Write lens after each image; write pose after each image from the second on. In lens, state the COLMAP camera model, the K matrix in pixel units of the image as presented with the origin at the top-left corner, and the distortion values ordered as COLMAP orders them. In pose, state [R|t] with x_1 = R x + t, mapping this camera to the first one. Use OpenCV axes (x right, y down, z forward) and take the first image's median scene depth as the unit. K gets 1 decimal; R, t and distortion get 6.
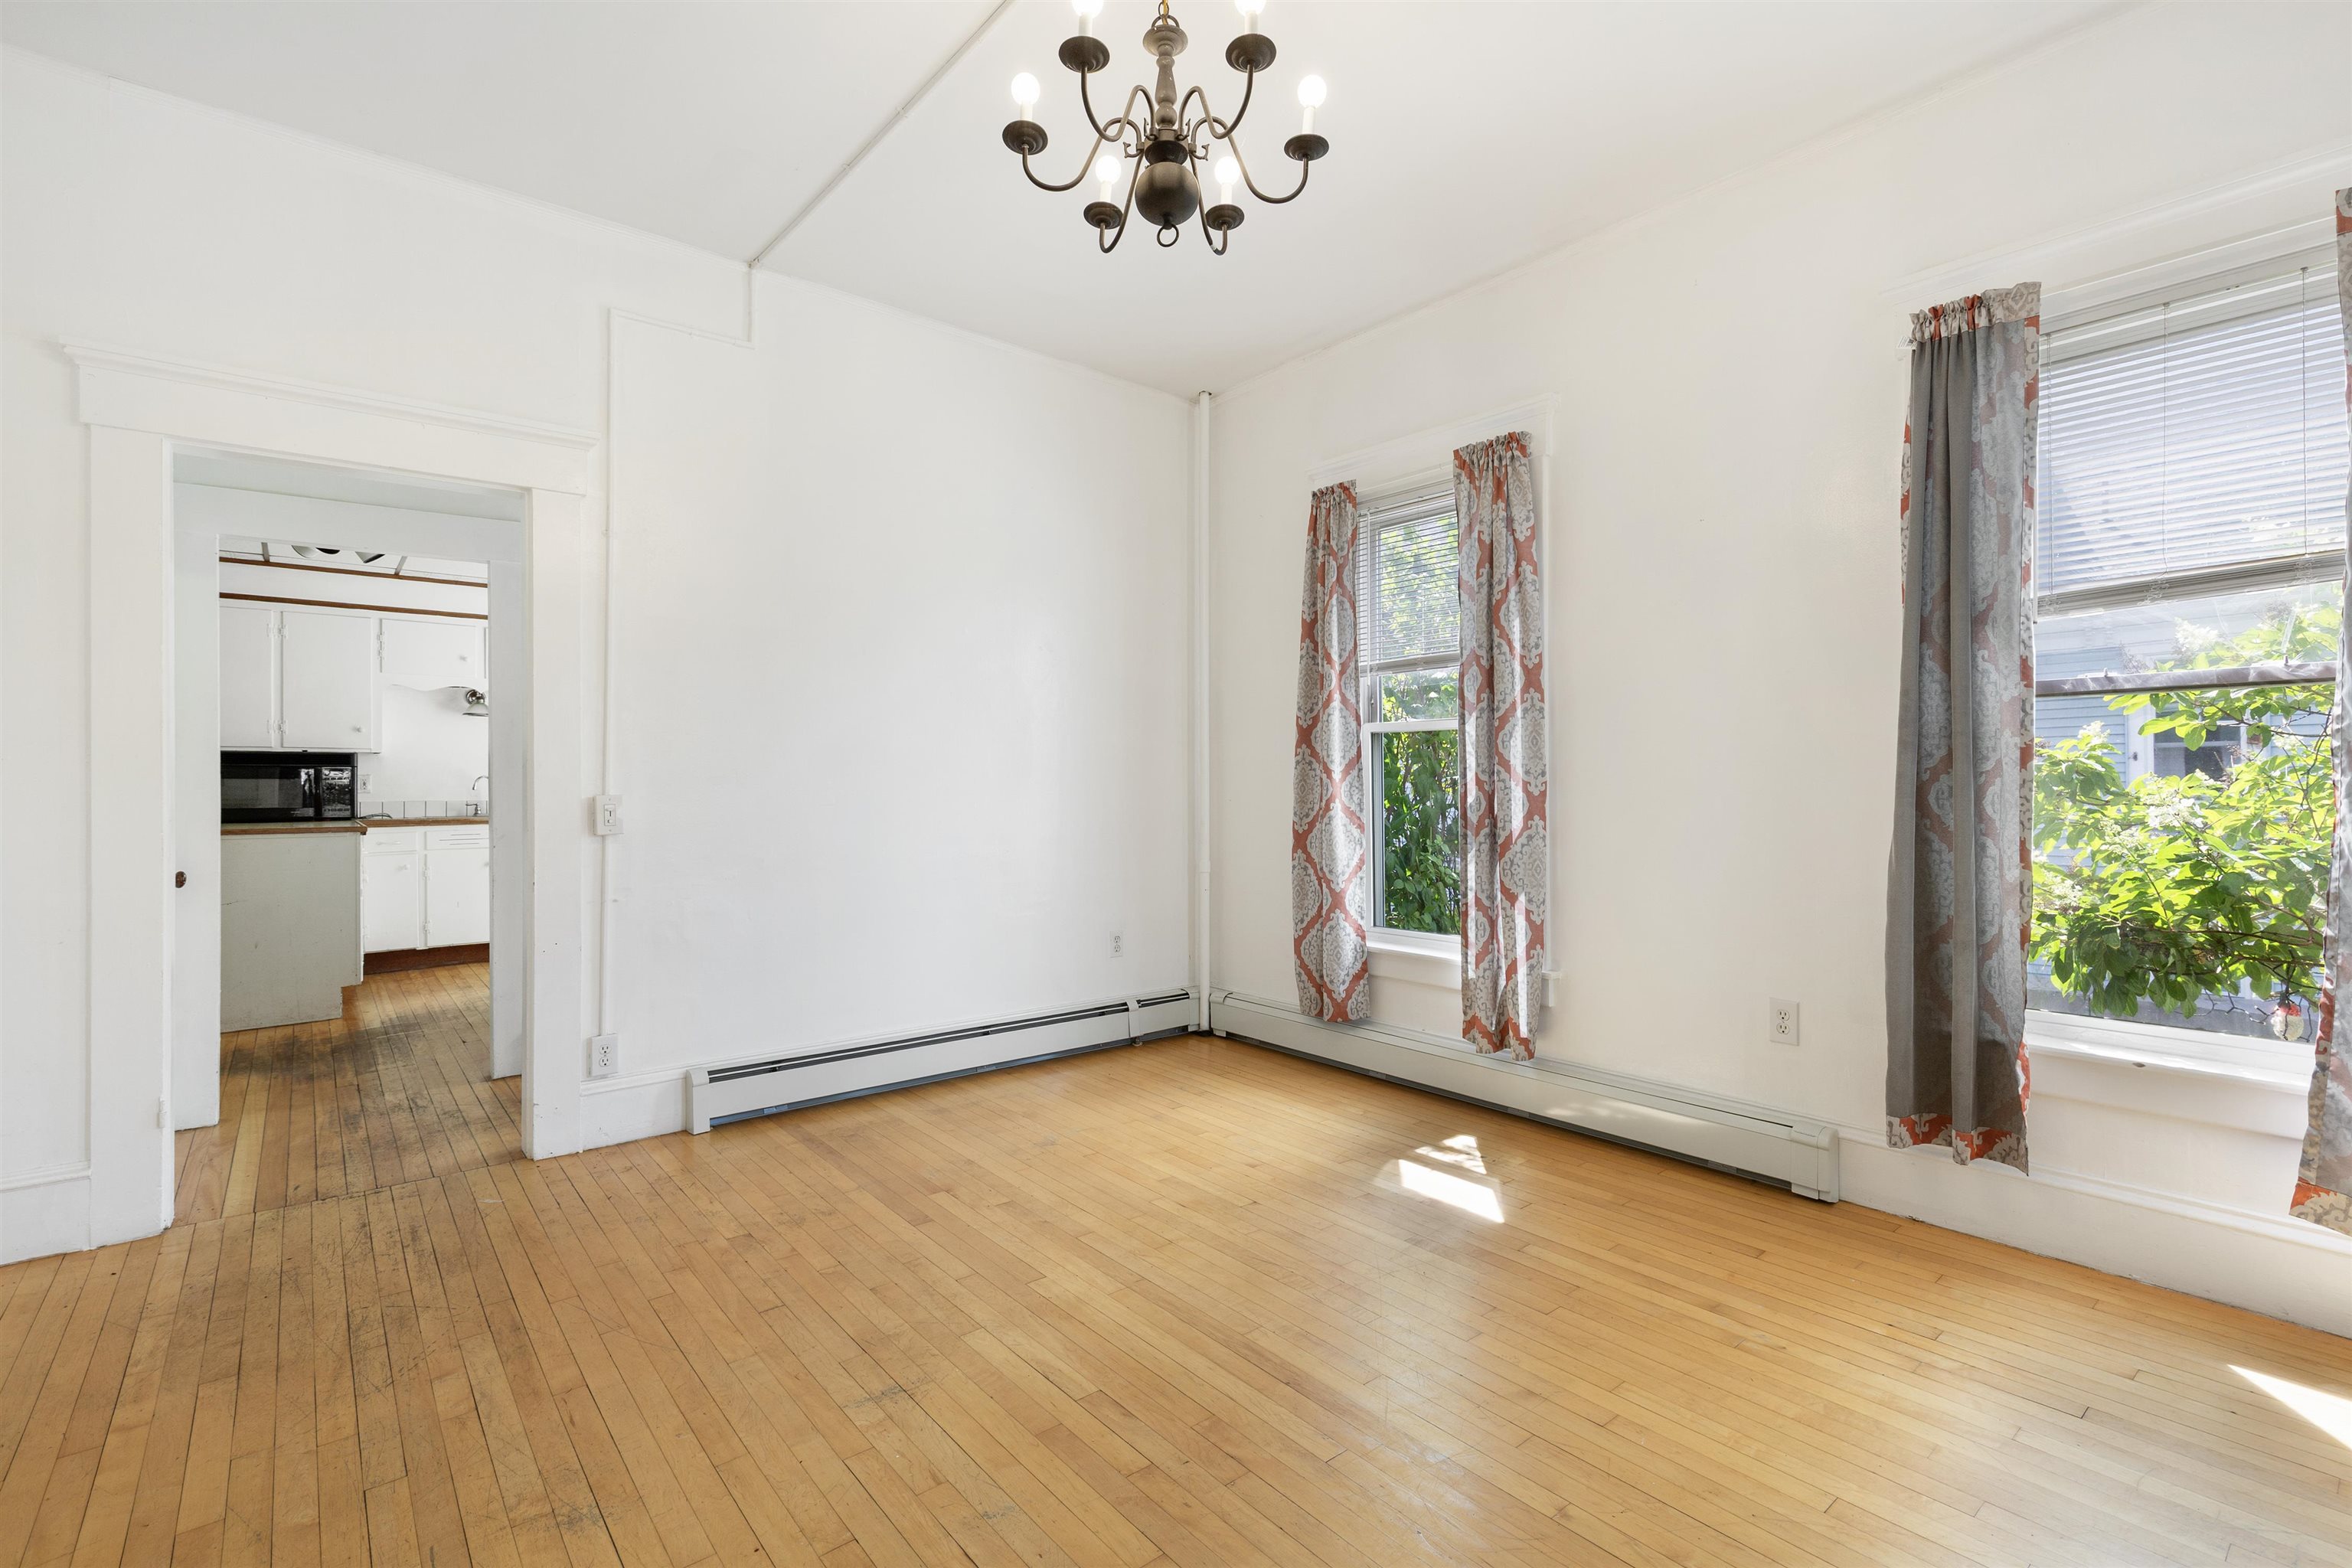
lens RADIAL K [[1061.9, 0, 1188.4], [0, 1061.9, 772.4], [0, 0, 1]] dist [0.002713, 0.000731]
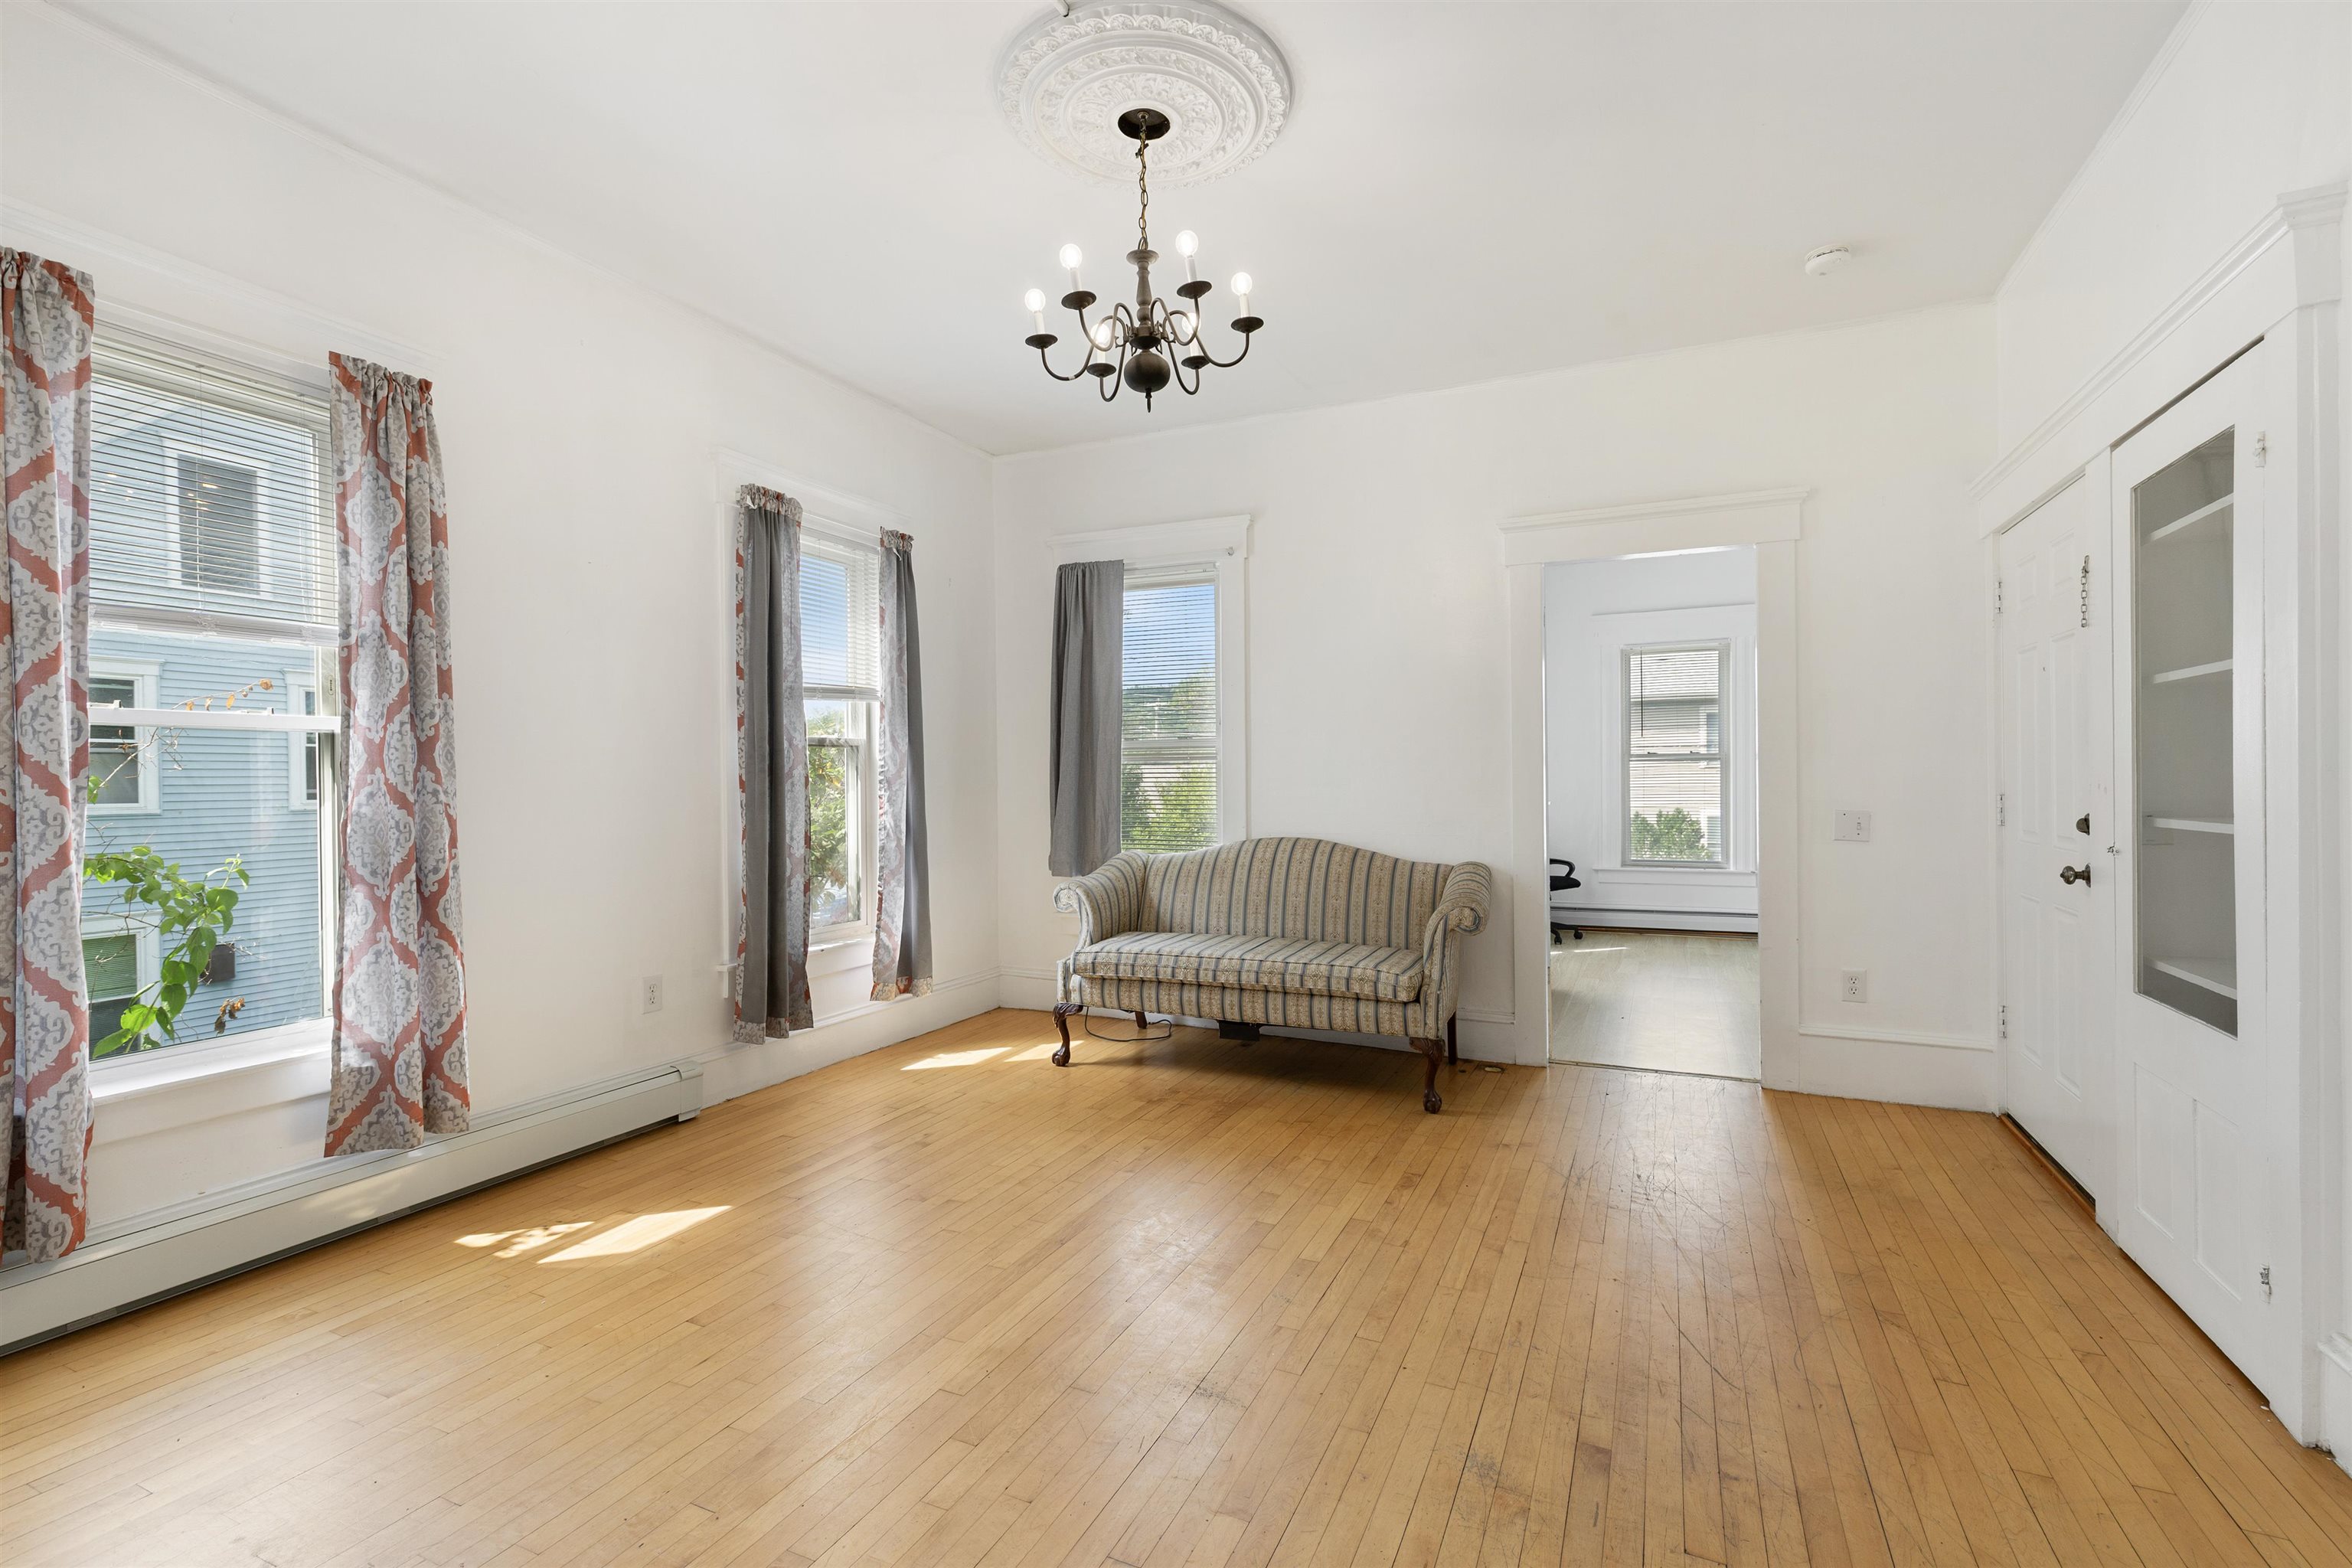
lens RADIAL K [[1061.9, 0, 1186.2], [0, 1061.9, 786.2], [0, 0, 1]] dist [0.002713, 0.000731]
pose [[-0.435596, 0.009163, 0.900096, -0.804721], [0.008198, 0.999947, -0.006212, 0.006212], [-0.900105, 0.004673, -0.435648, 0.961065]]
